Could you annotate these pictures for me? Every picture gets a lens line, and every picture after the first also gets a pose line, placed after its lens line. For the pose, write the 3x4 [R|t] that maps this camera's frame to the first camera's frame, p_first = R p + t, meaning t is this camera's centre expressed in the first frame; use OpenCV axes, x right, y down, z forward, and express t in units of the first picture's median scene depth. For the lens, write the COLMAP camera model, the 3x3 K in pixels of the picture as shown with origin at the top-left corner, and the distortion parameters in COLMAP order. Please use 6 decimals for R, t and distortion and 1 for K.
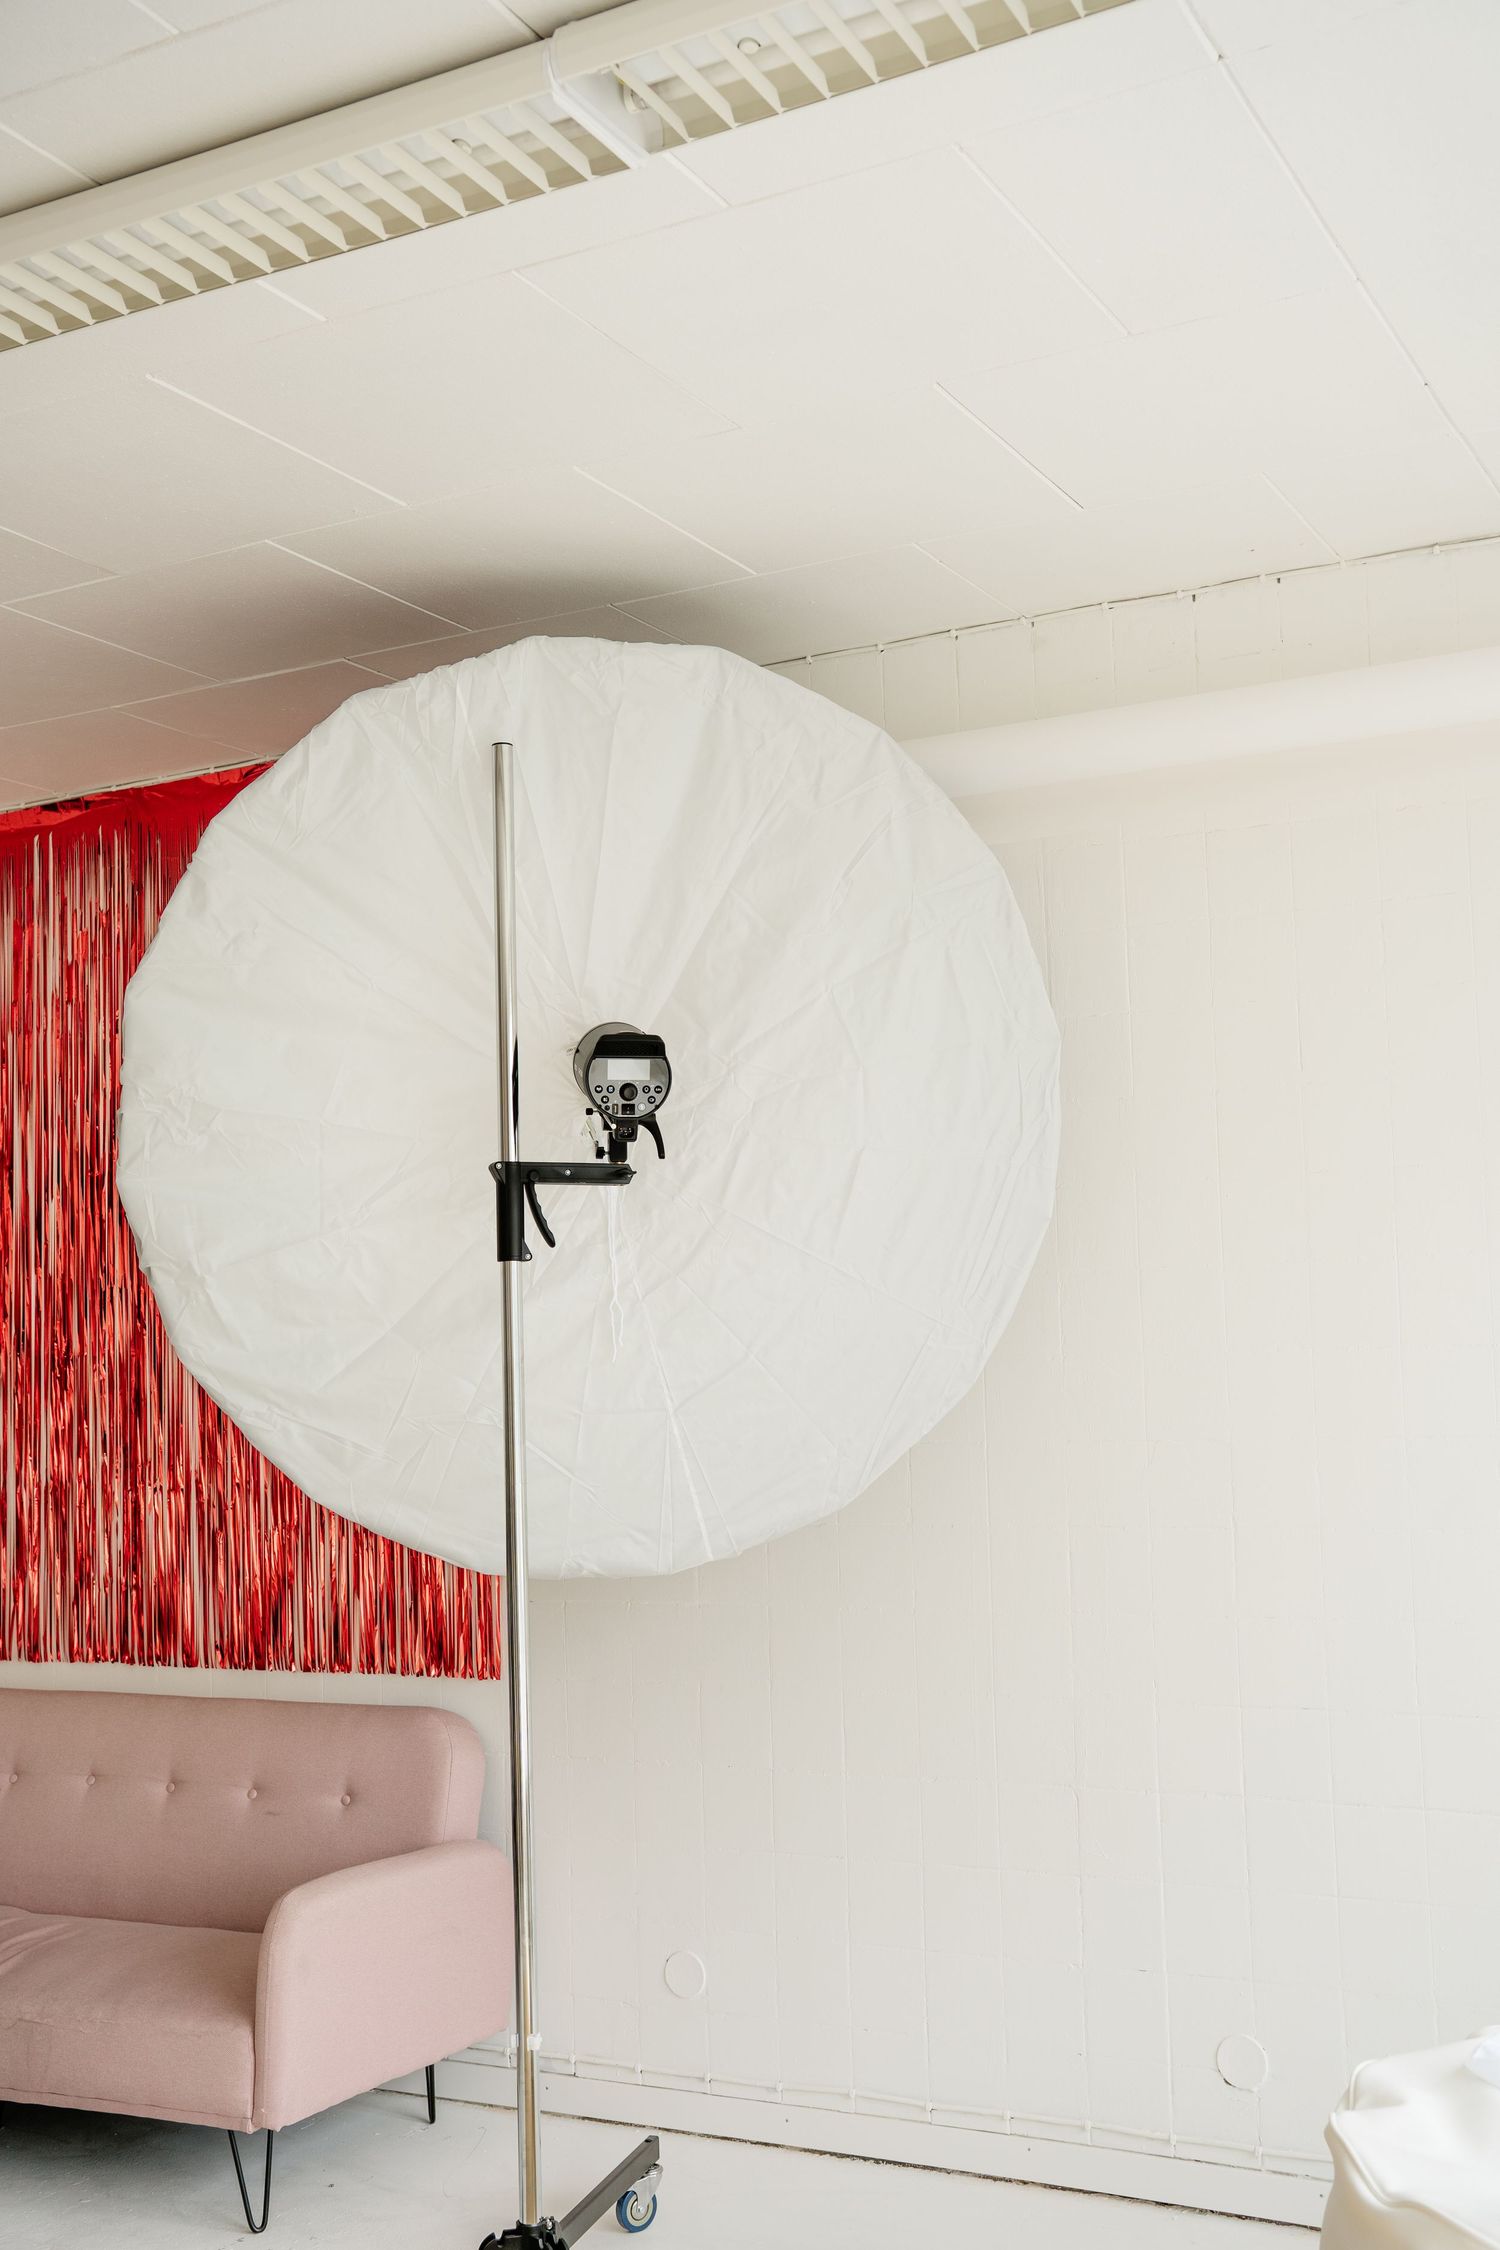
lens RADIAL K [[2377.5, 0, 748.6], [0, 2377.5, 1132.7], [0, 0, 1]] dist [0.003550, 0.000000]
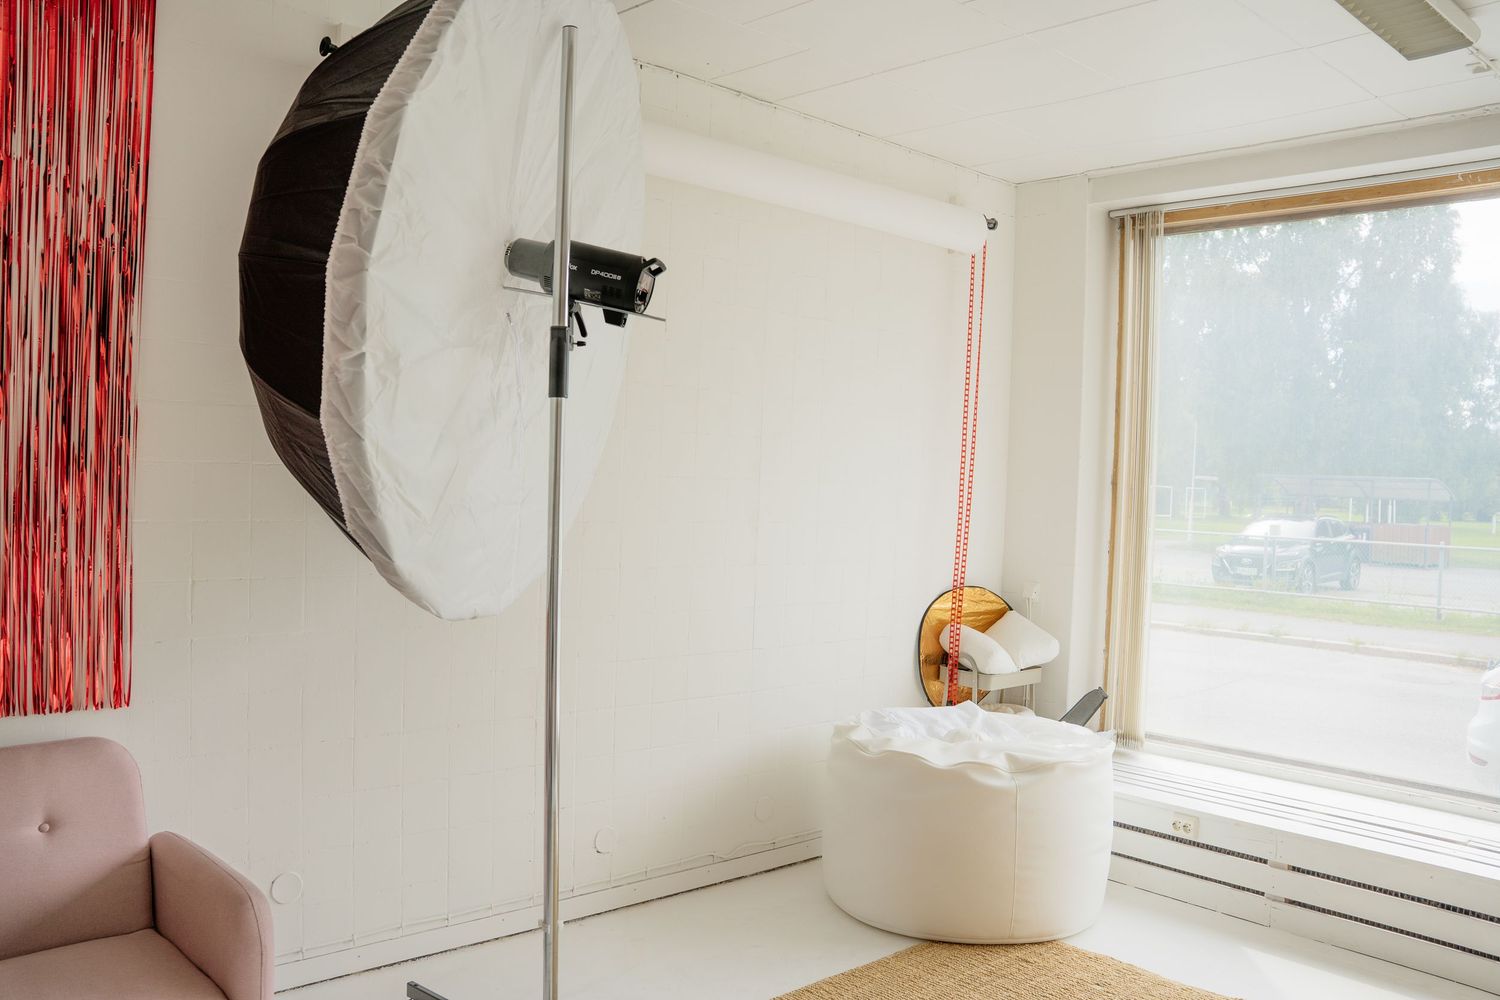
lens RADIAL K [[1213.3, 0, 744.8], [0, 1213.3, 498.7], [0, 0, 1]] dist [-0.180427, 0.140755]
pose [[0.332594, 0.018939, 0.942880, -0.694731], [-0.135843, 0.990334, 0.028025, 0.074136], [-0.933235, -0.137405, 0.331952, 0.623707]]
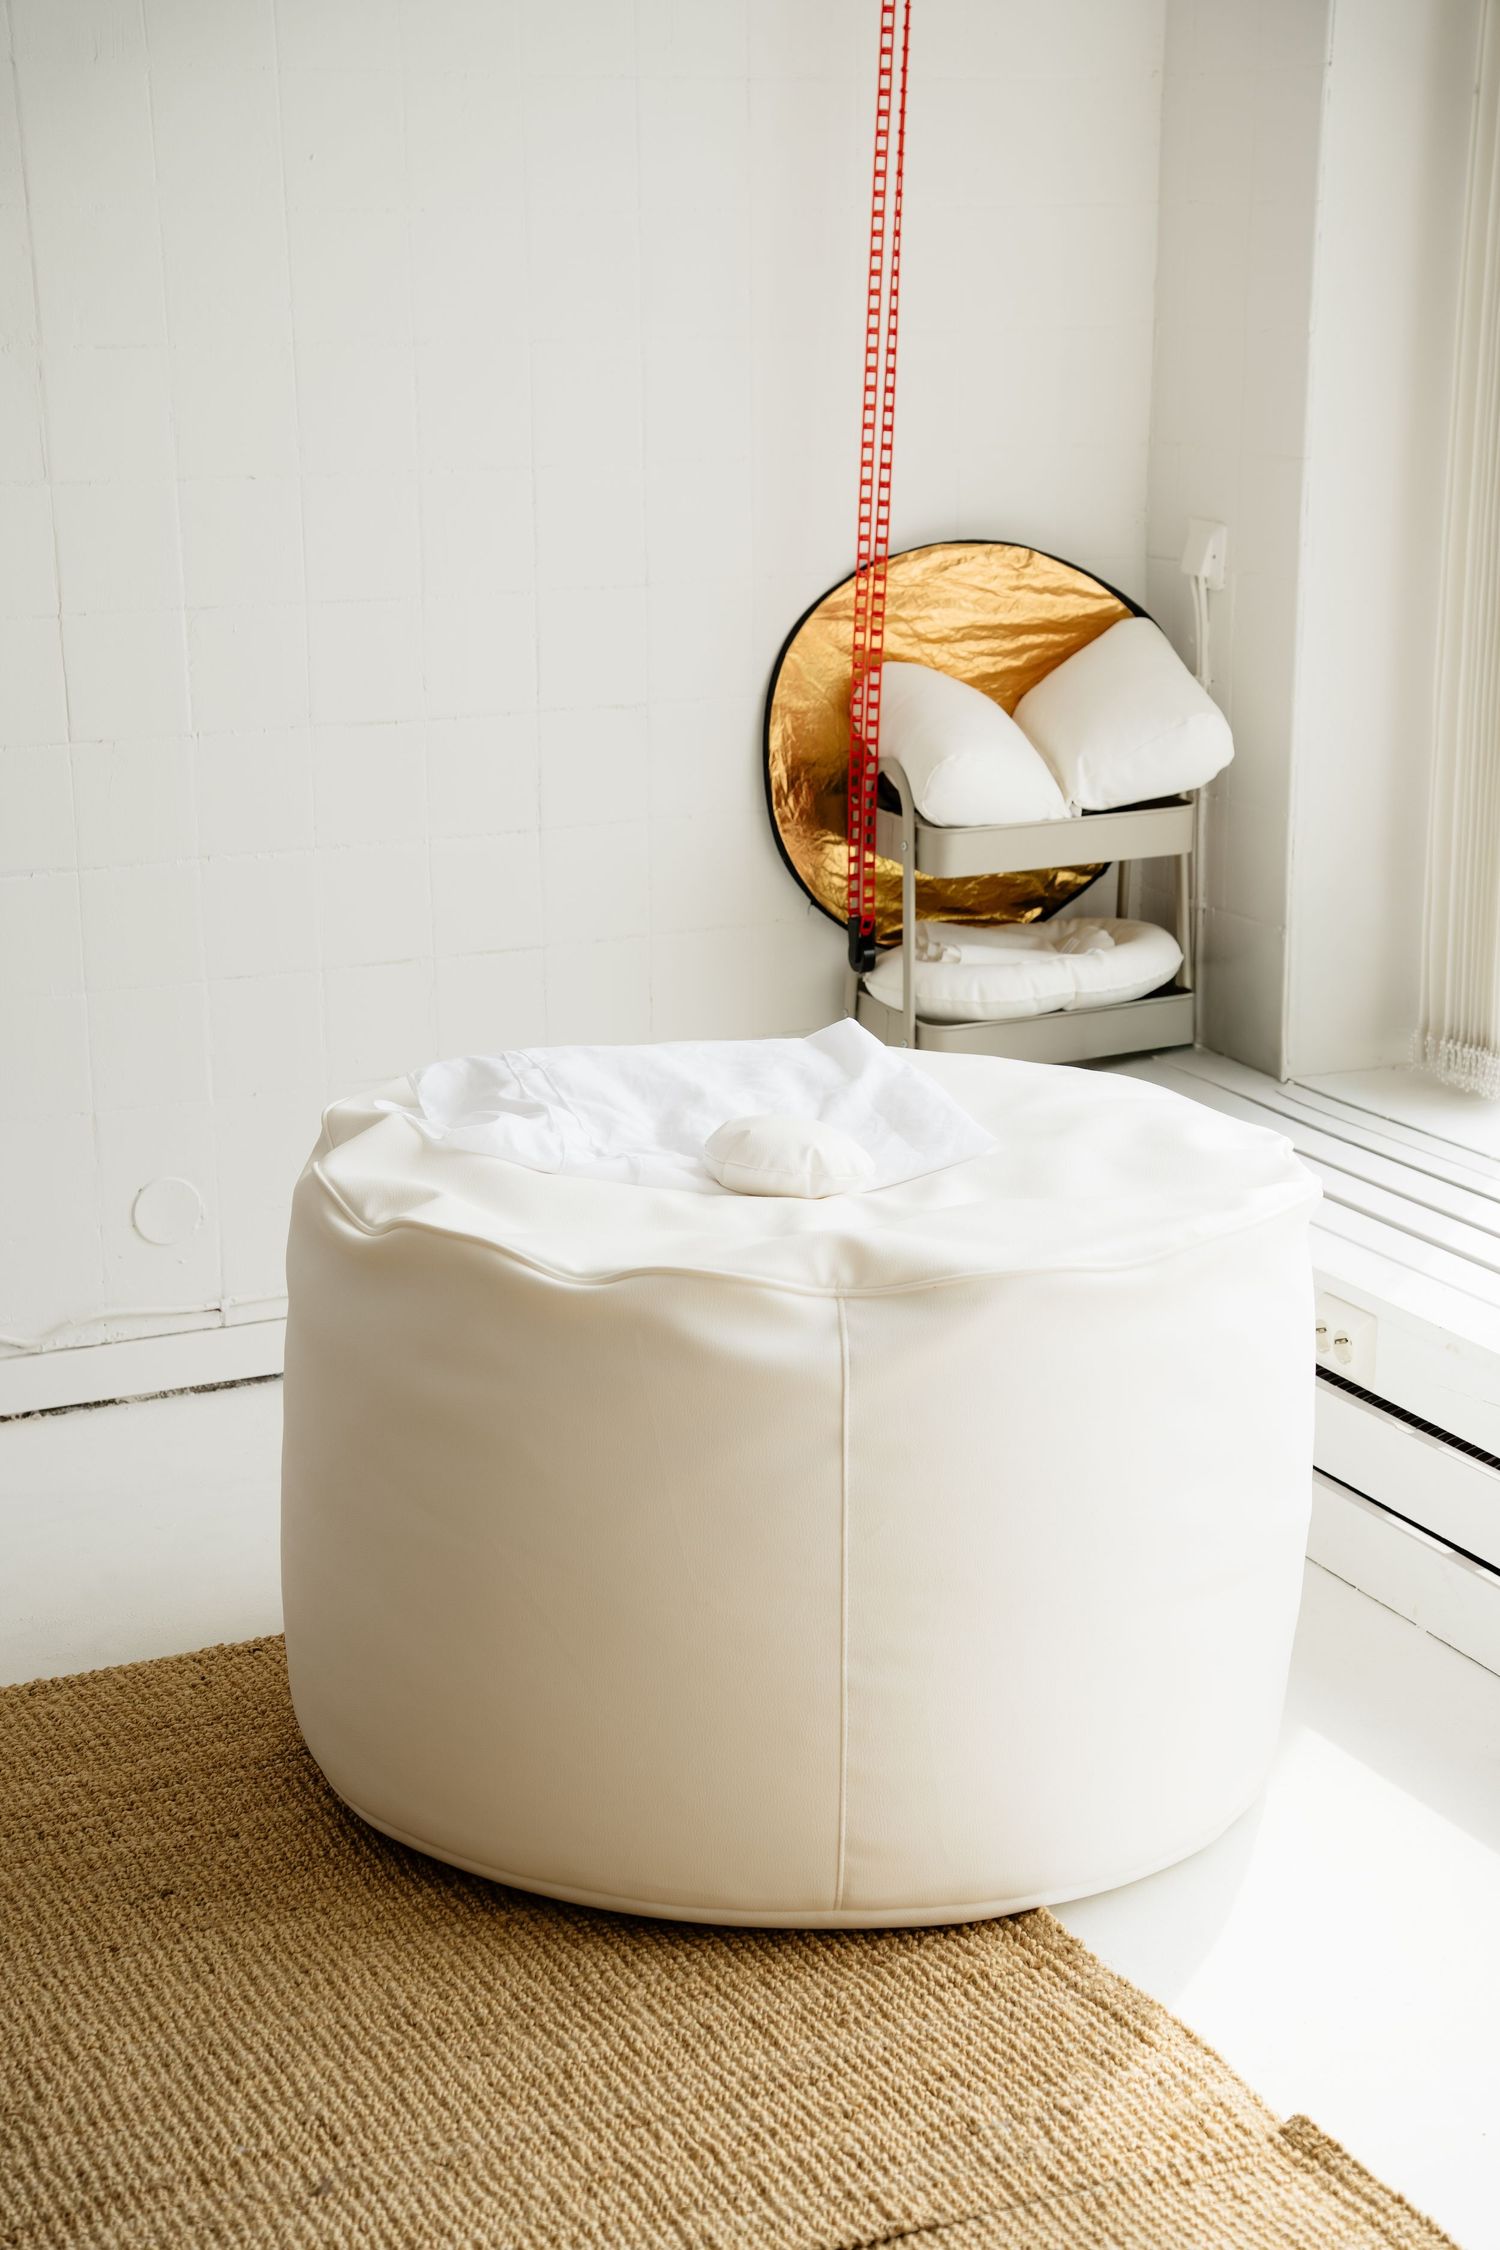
lens RADIAL K [[3561.9, 0, 746.2], [0, 3561.9, 1138.6], [0, 0, 1]] dist [0.253787, 0.000000]
pose [[0.600571, -0.188904, 0.776936, -0.406588], [-0.082182, 0.951961, 0.294986, 0.012655], [-0.795337, -0.241010, 0.556196, 0.154937]]
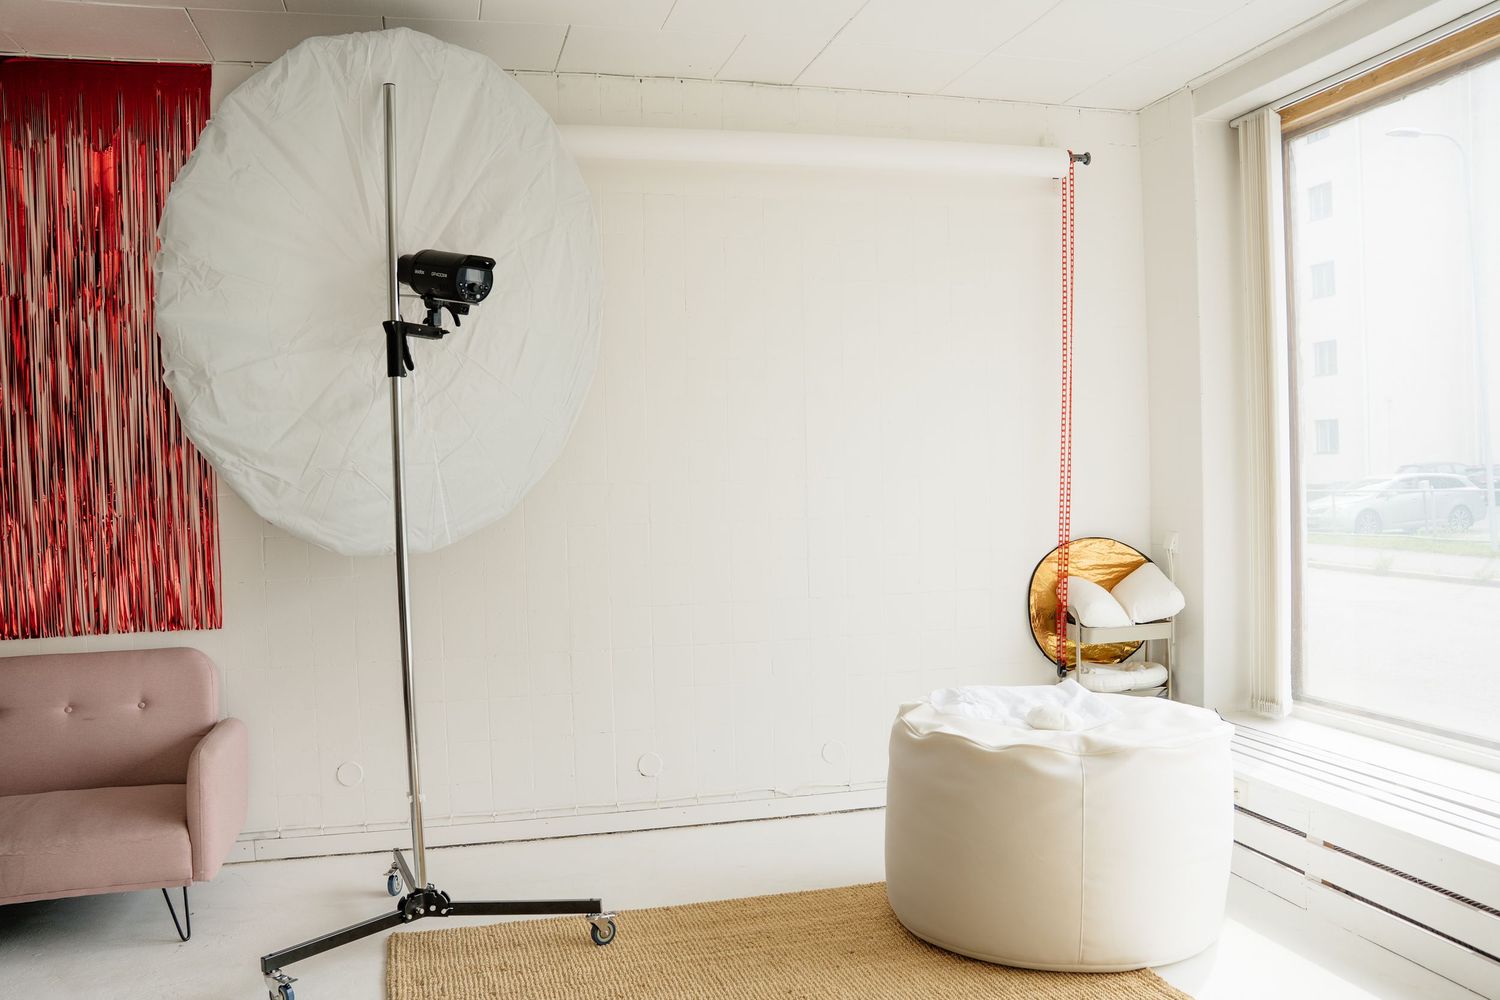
lens RADIAL K [[1213.3, 0, 748.7], [0, 1213.3, 501.3], [0, 0, 1]] dist [-0.180427, 0.140755]
pose [[0.736974, -0.009759, 0.675851, -0.484198], [-0.059434, 0.995087, 0.079177, 0.057223], [-0.673303, -0.098520, 0.732774, 0.153136]]
